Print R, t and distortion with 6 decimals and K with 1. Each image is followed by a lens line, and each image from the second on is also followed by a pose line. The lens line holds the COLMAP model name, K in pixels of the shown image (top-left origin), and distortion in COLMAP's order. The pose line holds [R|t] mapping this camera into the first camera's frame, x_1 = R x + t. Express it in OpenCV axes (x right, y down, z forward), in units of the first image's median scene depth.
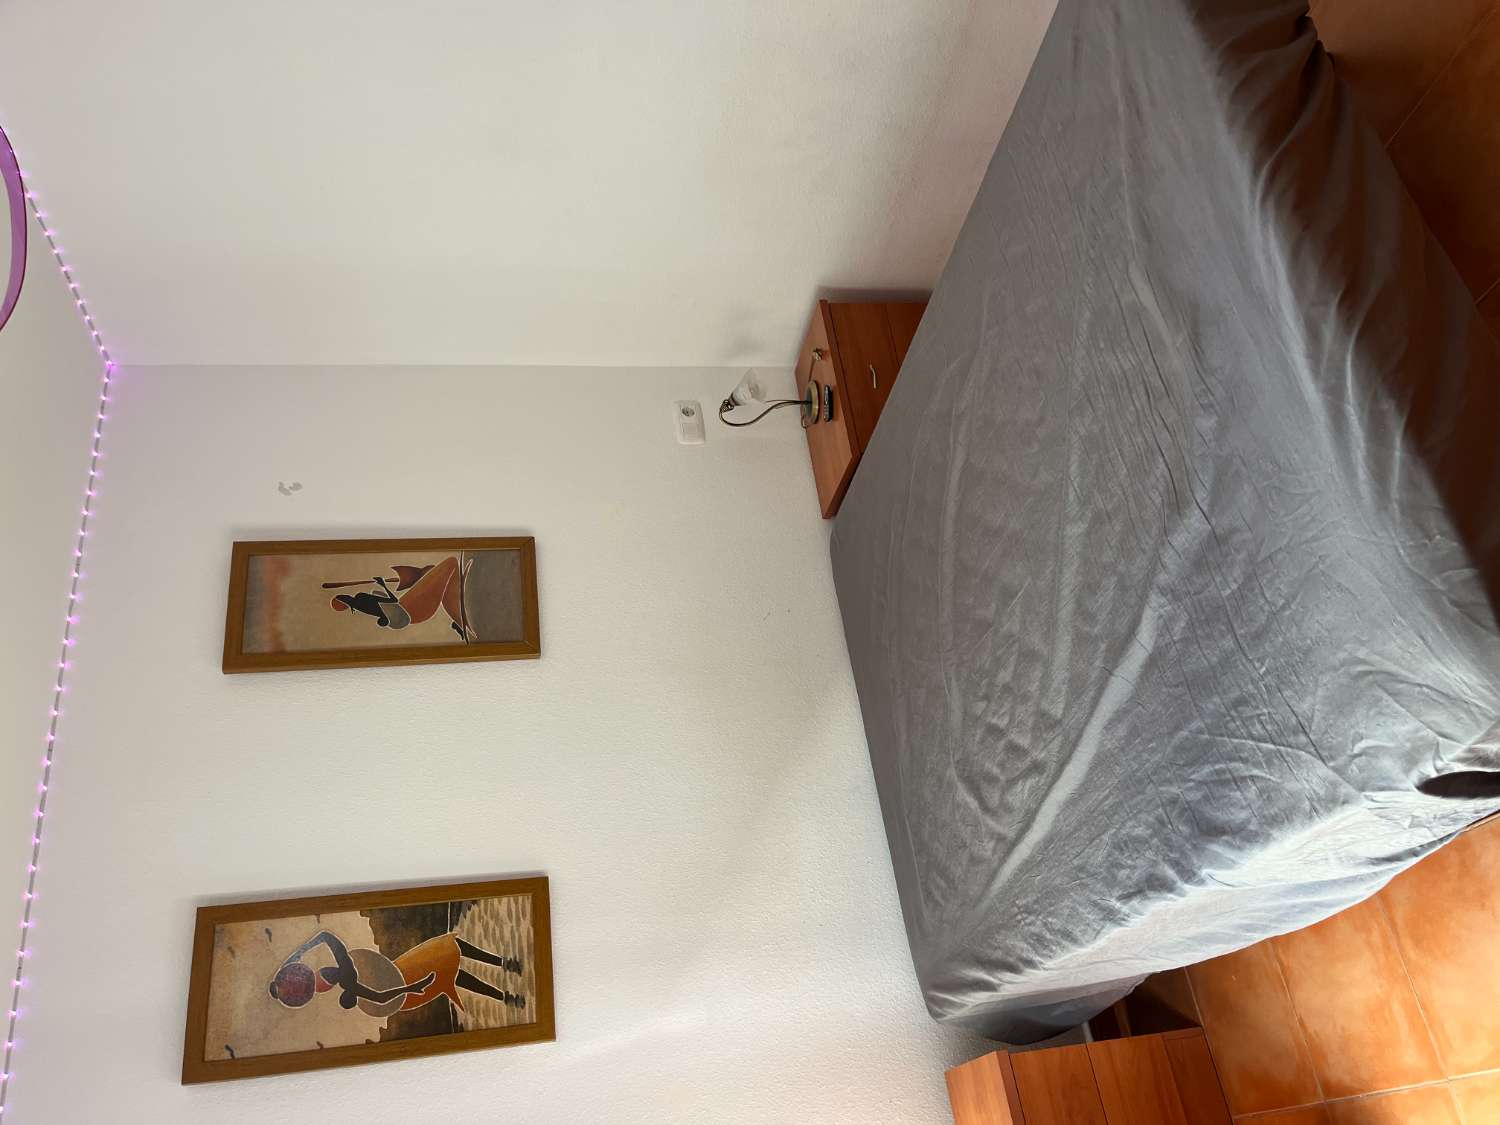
lens RADIAL K [[1131.1, 0, 754.0], [0, 1131.1, 563.9], [0, 0, 1]] dist [0.064991, -0.087543]
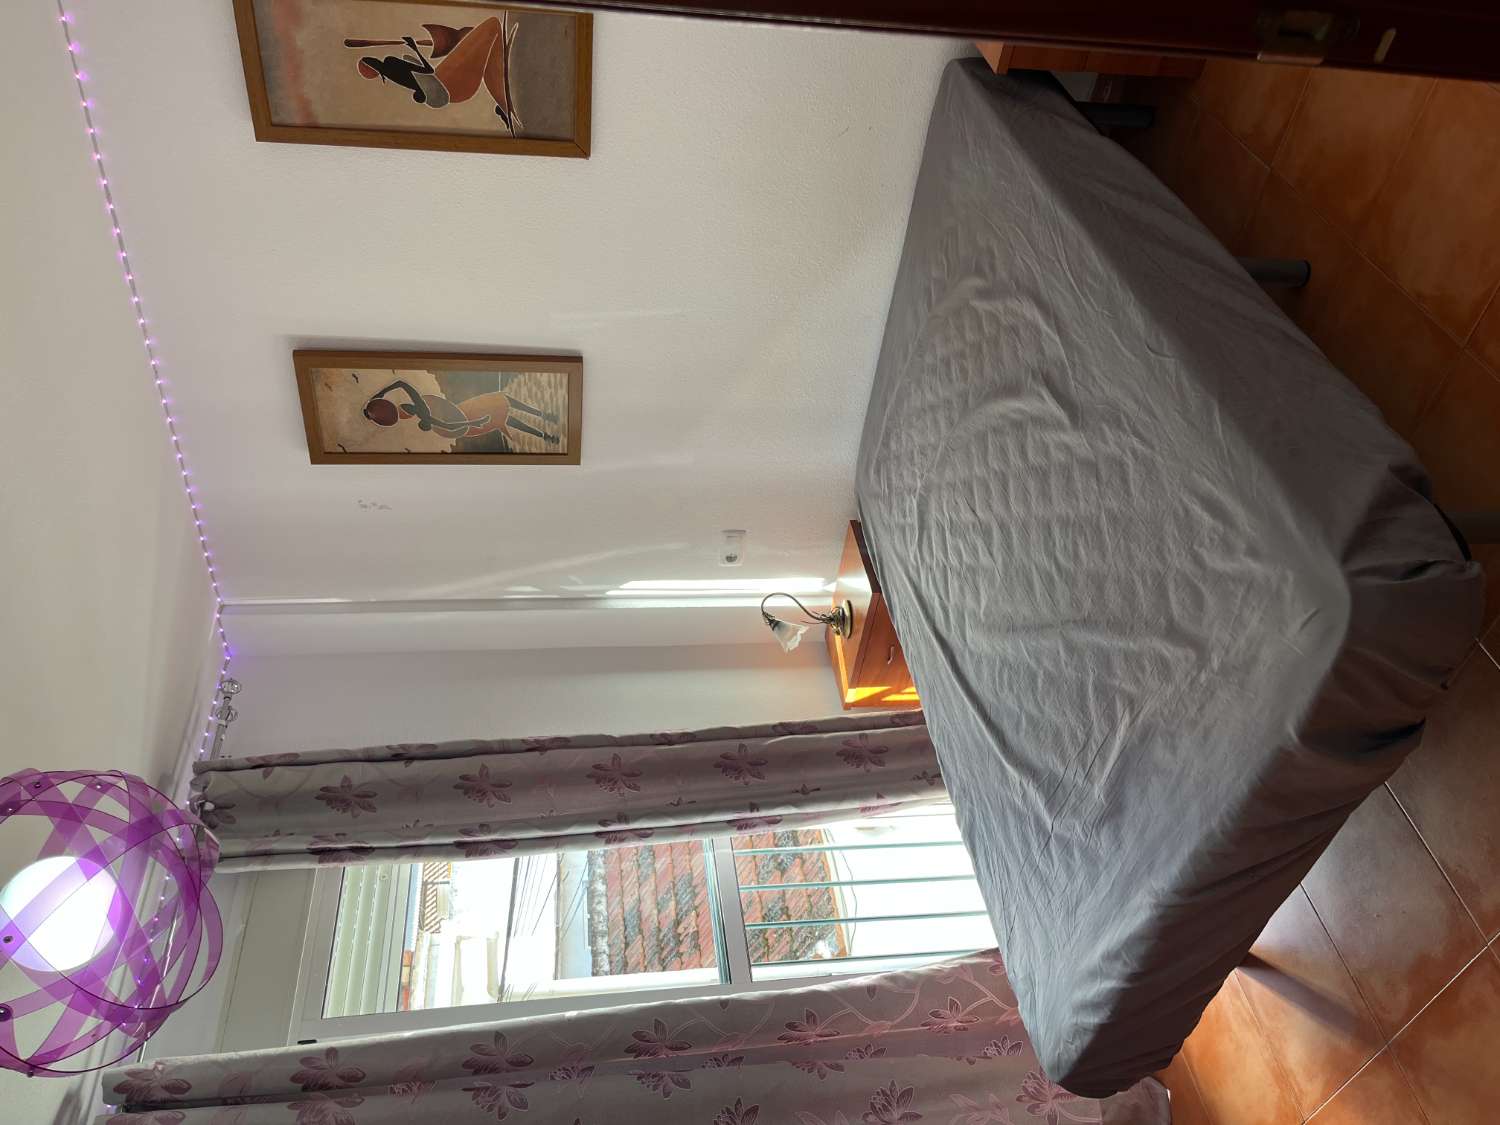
lens RADIAL K [[1131.1, 0, 745.7], [0, 1131.1, 559.8], [0, 0, 1]] dist [0.064991, -0.087543]
pose [[0.966566, 0.215130, 0.139531, -0.130604], [-0.202548, 0.306882, 0.929945, -0.748491], [0.157239, -0.927115, 0.340196, 0.414901]]
